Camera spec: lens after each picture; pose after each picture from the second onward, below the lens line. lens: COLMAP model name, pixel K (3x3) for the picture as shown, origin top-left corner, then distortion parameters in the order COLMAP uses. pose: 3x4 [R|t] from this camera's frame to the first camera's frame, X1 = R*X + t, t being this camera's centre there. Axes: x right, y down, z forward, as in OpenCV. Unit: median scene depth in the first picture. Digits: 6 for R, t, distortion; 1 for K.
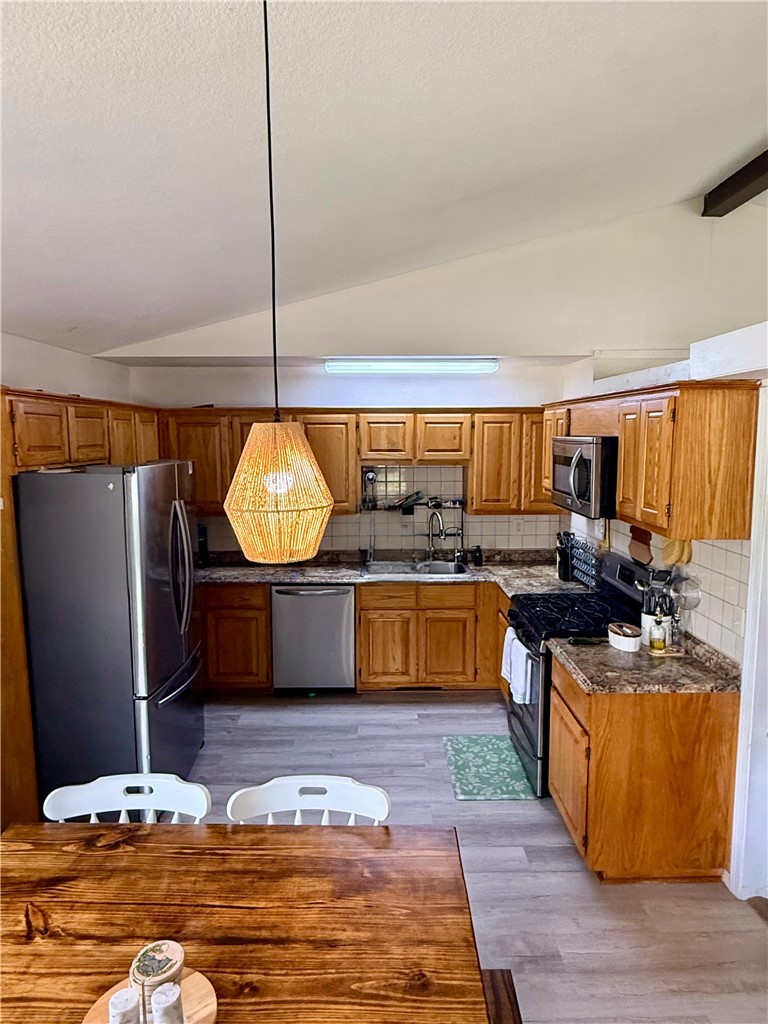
lens RADIAL K [[624.1, 0, 382.6], [0, 624.1, 507.3], [0, 0, 1]] dist [-0.008158, 0.000401]
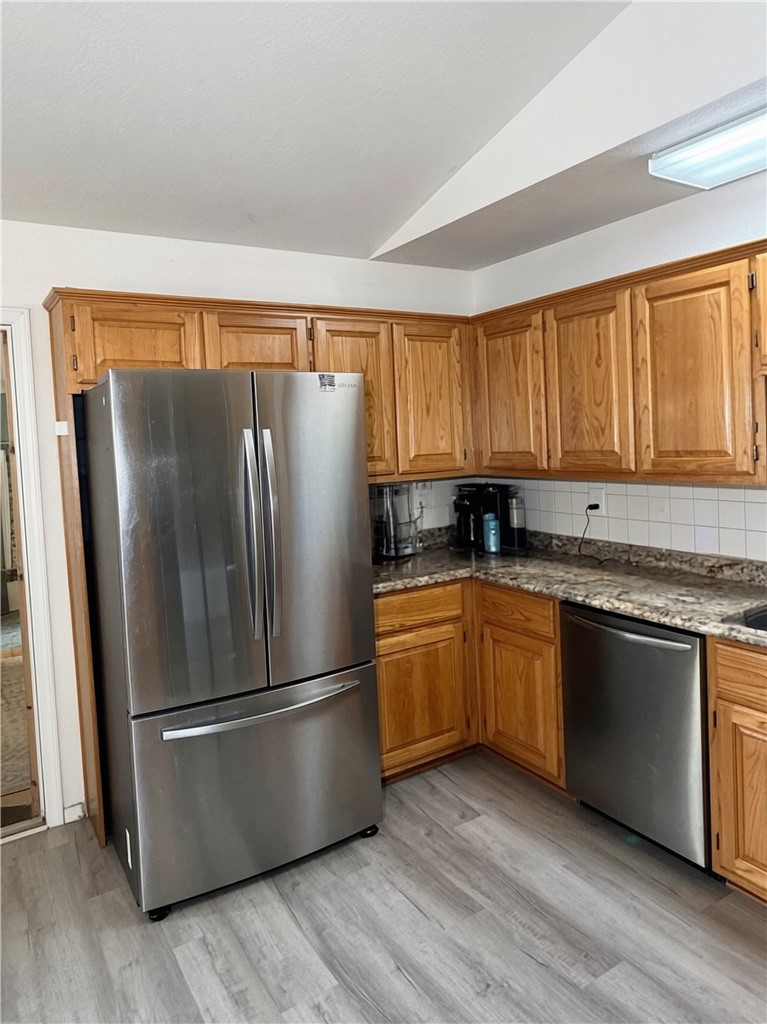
lens RADIAL K [[700.7, 0, 396.1], [0, 700.7, 473.5], [0, 0, 1]] dist [0.020764, 0.008619]
pose [[0.531094, 0.027701, -0.846860, 0.266691], [-0.051468, 0.998675, 0.000389, 0.018476], [0.845748, 0.043379, 0.531816, 0.547171]]
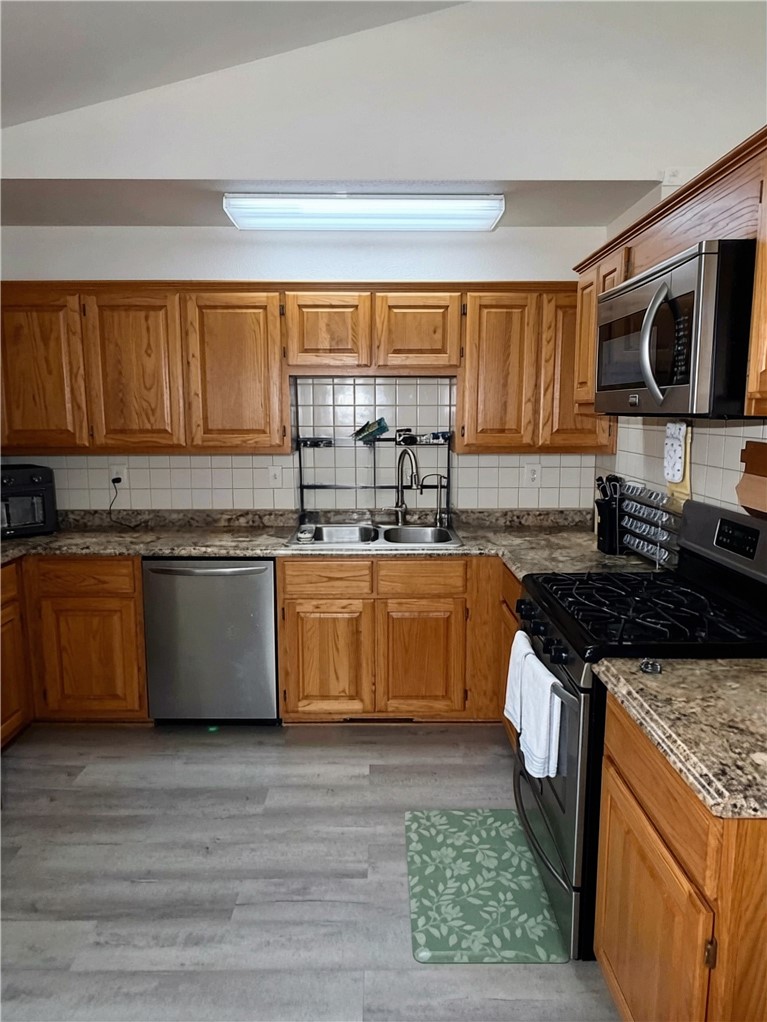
lens RADIAL K [[649.1, 0, 382.0], [0, 649.1, 510.7], [0, 0, 1]] dist [-0.004768, -0.002992]
pose [[0.999984, 0.003321, -0.004673, 0.068132], [-0.003173, 0.999501, 0.031414, 0.054242], [0.004775, -0.031398, 0.999496, 0.347051]]
